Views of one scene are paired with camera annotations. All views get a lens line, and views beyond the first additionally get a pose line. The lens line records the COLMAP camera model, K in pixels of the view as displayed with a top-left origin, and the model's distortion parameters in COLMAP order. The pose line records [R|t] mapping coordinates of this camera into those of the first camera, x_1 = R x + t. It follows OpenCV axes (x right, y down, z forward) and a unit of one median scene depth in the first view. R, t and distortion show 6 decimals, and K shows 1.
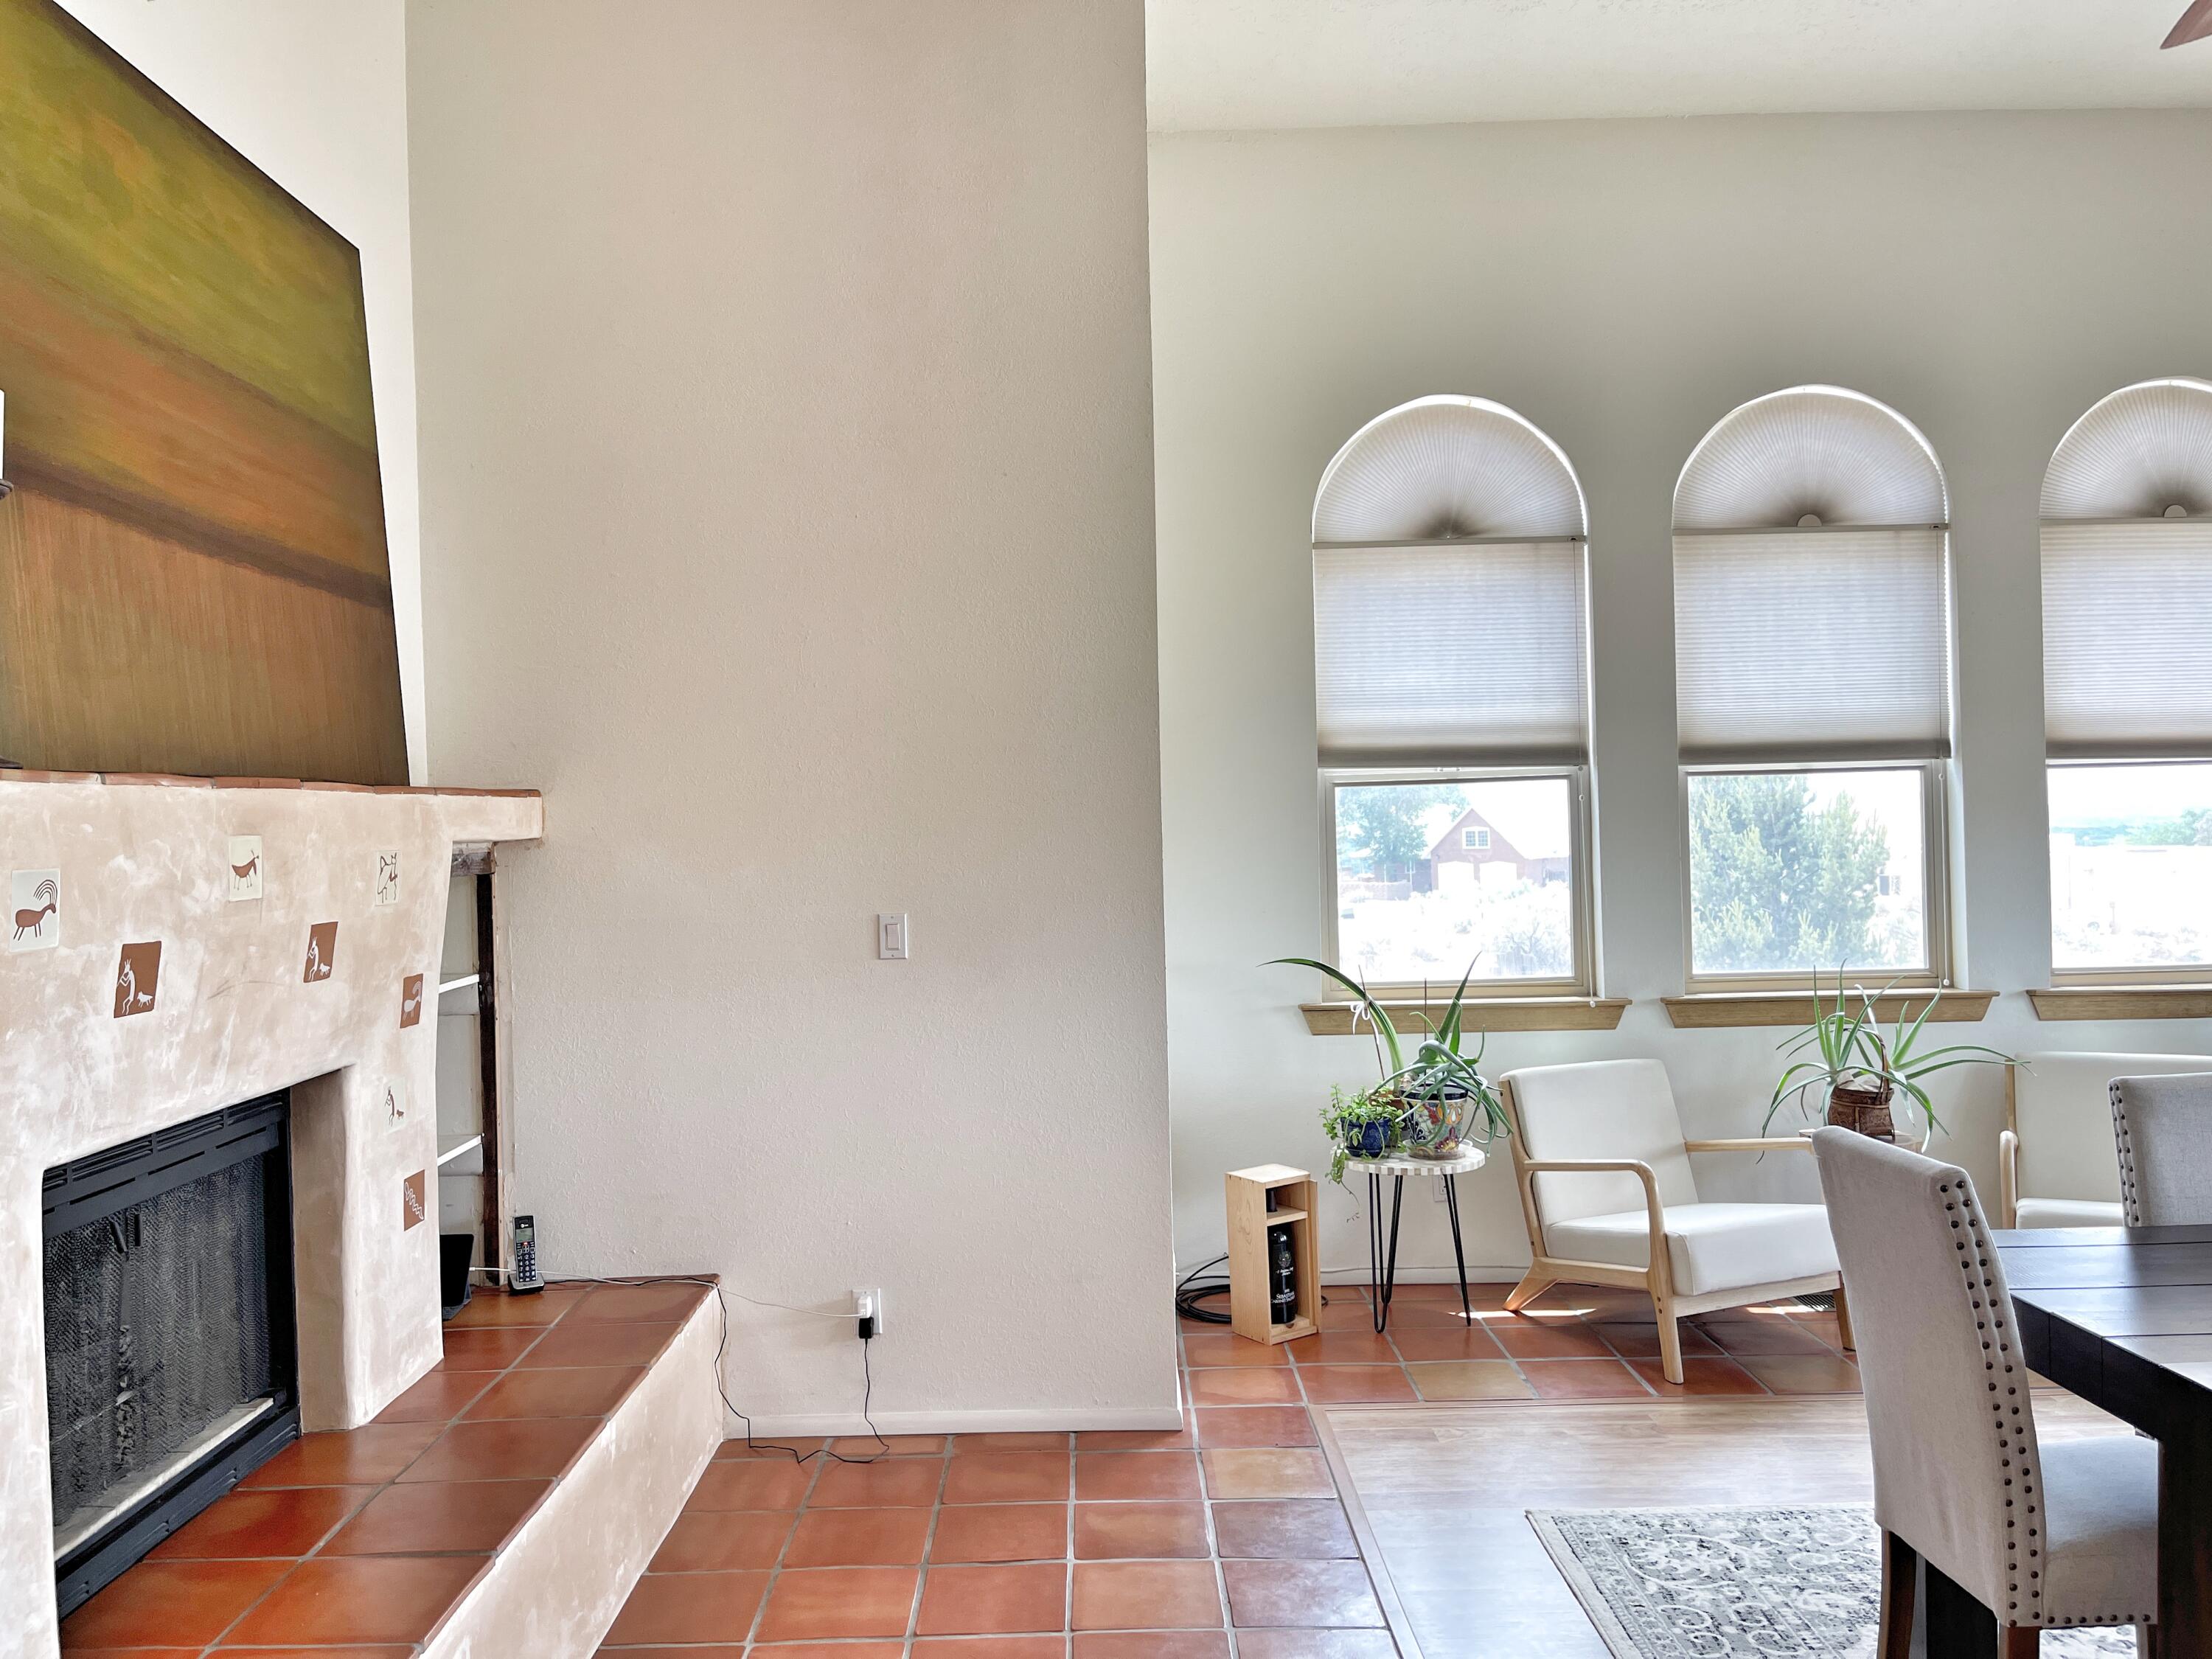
lens RADIAL K [[1681.8, 0, 1105.4], [0, 1681.8, 836.8], [0, 0, 1]] dist [0.075412, -0.104162]
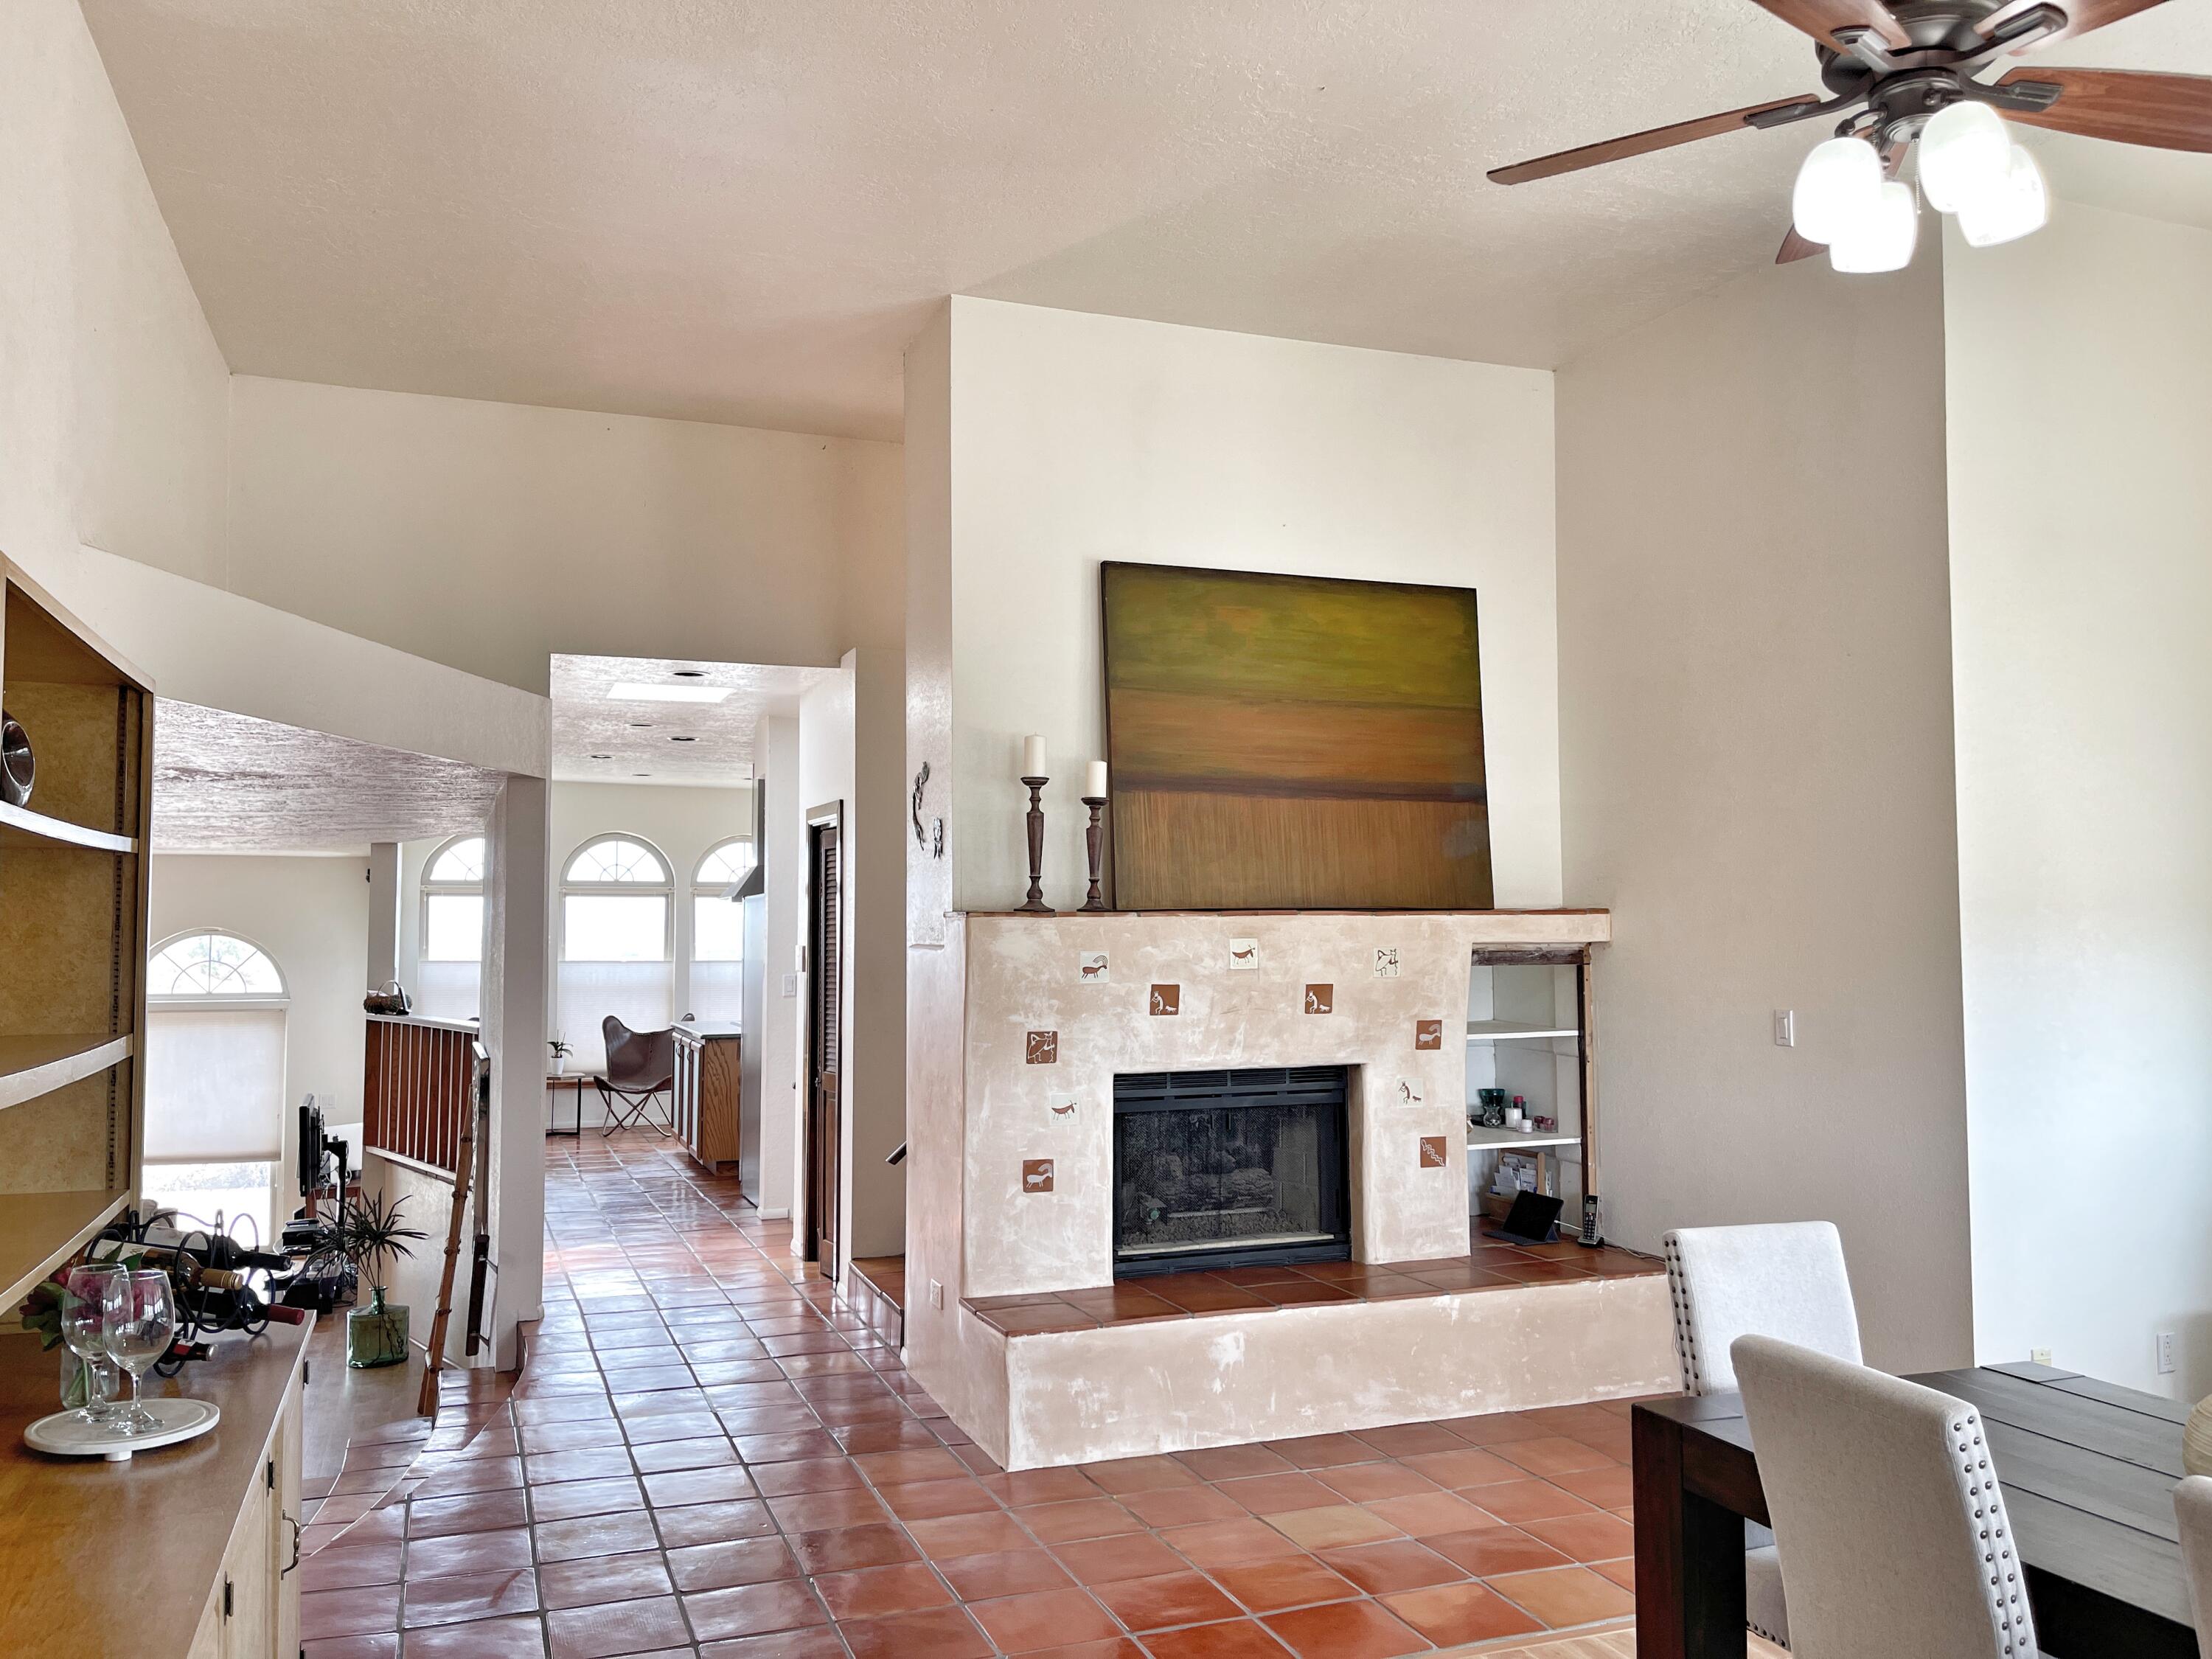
lens RADIAL K [[1681.8, 0, 1088.8], [0, 1681.8, 831.0], [0, 0, 1]] dist [0.075412, -0.104162]
pose [[0.332261, -0.032469, -0.942628, 1.370511], [-0.012343, 0.999172, -0.038767, -0.049475], [0.943107, 0.024516, 0.331585, 0.120719]]
